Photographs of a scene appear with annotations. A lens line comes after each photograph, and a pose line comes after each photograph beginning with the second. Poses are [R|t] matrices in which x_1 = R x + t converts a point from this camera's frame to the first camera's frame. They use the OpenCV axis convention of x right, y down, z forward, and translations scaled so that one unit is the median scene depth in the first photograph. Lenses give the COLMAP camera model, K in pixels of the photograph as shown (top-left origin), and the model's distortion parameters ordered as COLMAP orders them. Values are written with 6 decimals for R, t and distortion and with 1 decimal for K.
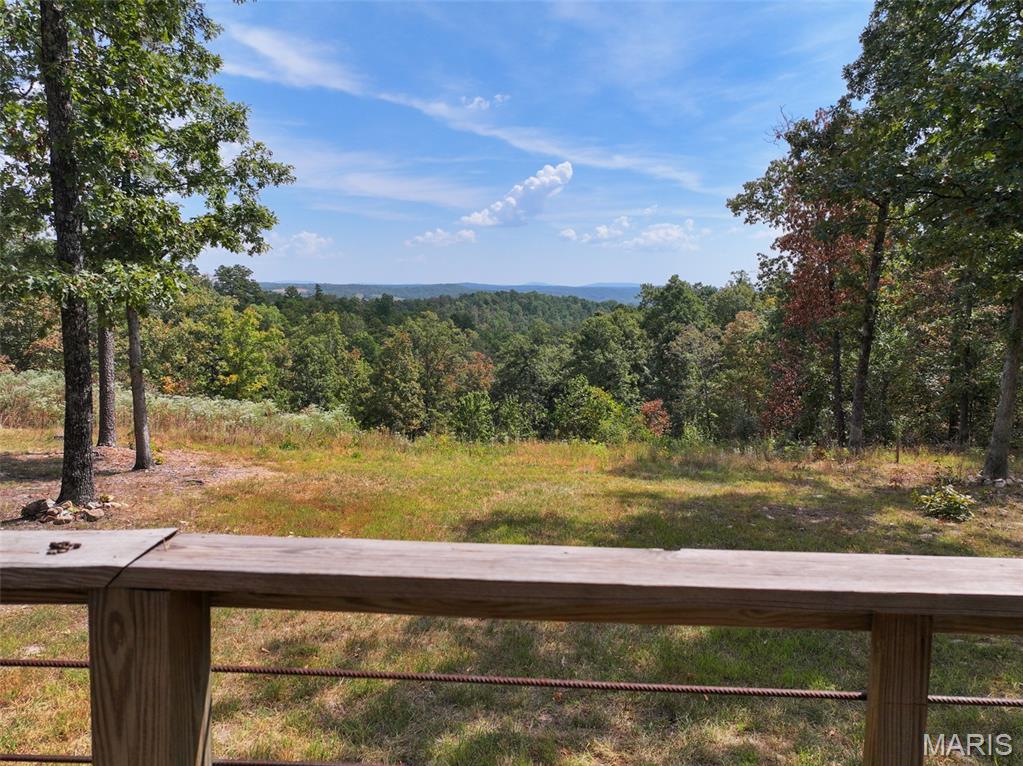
lens RADIAL K [[719.6, 0, 510.9], [0, 719.6, 383.5], [0, 0, 1]] dist [-0.003110, -0.000369]
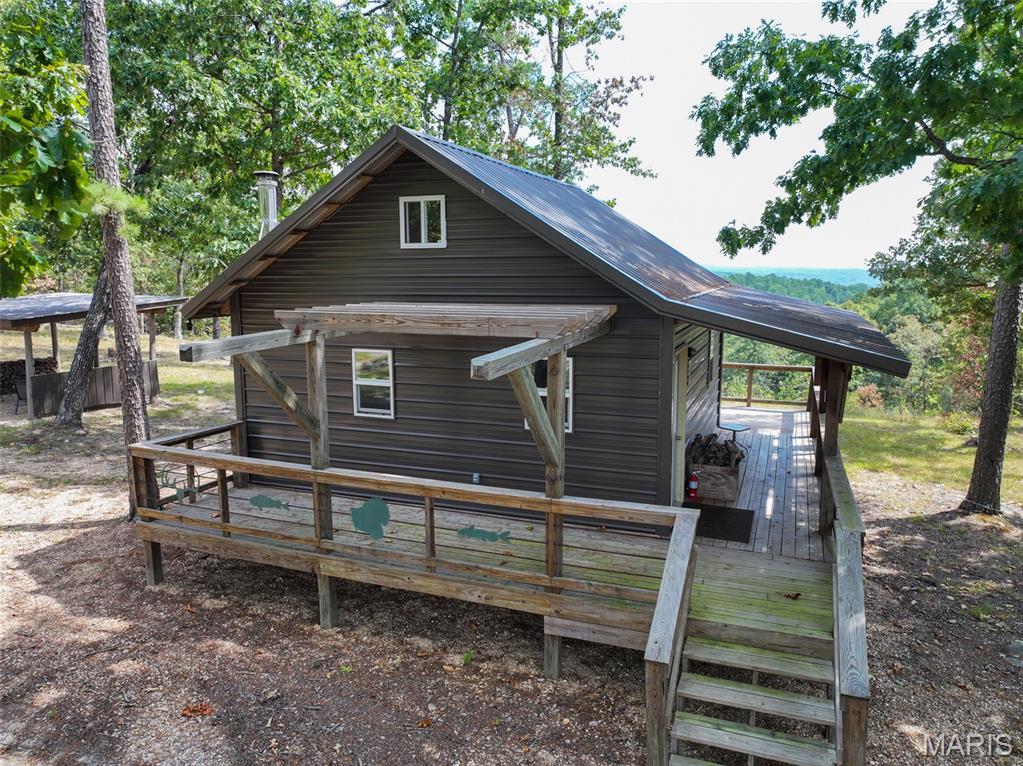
lens RADIAL K [[719.6, 0, 512.6], [0, 719.6, 382.9], [0, 0, 1]] dist [-0.003110, -0.000369]
pose [[0.951734, 0.046026, -0.303452, 0.004276], [-0.038678, 0.998796, 0.030182, 0.004584], [0.304476, -0.016988, 0.952369, -0.148521]]
